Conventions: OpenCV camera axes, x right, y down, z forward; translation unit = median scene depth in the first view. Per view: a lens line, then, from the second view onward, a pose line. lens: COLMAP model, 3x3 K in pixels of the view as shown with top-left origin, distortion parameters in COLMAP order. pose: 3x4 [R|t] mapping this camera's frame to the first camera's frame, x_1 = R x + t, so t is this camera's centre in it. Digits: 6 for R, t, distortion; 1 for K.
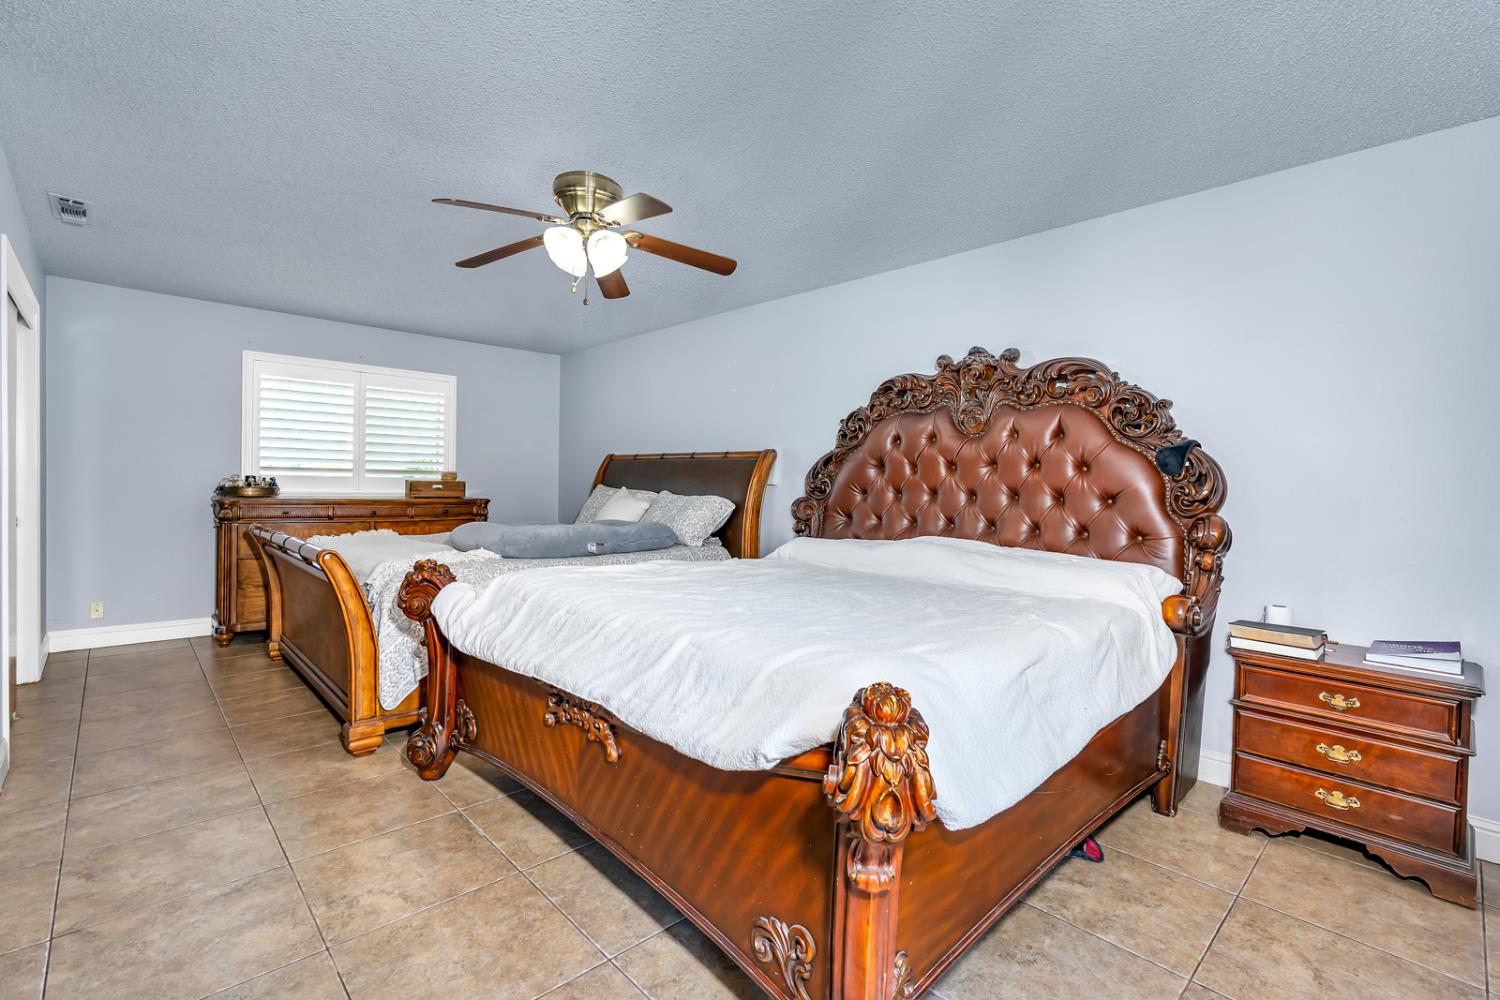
lens RADIAL K [[678.4, 0, 757.7], [0, 678.4, 496.1], [0, 0, 1]] dist [-0.009941, 0.005147]
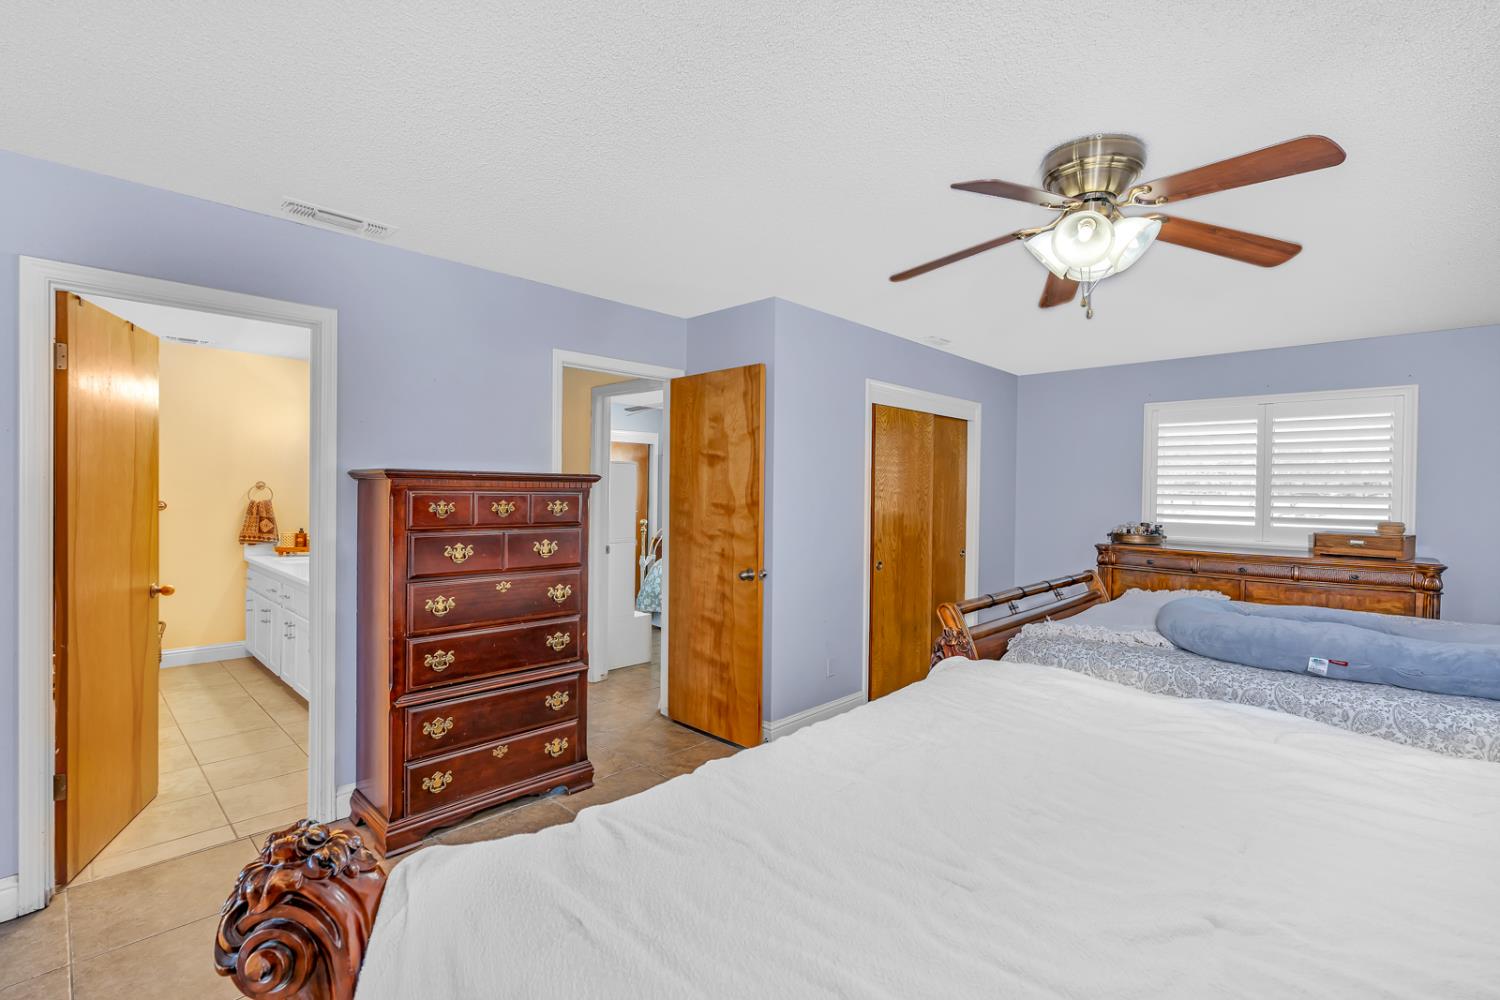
lens RADIAL K [[678.4, 0, 757.7], [0, 678.4, 496.1], [0, 0, 1]] dist [-0.009941, 0.005147]
pose [[0.054041, -0.010150, -0.998487, 0.254042], [-0.031828, 0.999423, -0.011882, -0.040059], [0.998031, 0.032422, 0.053687, 0.348107]]
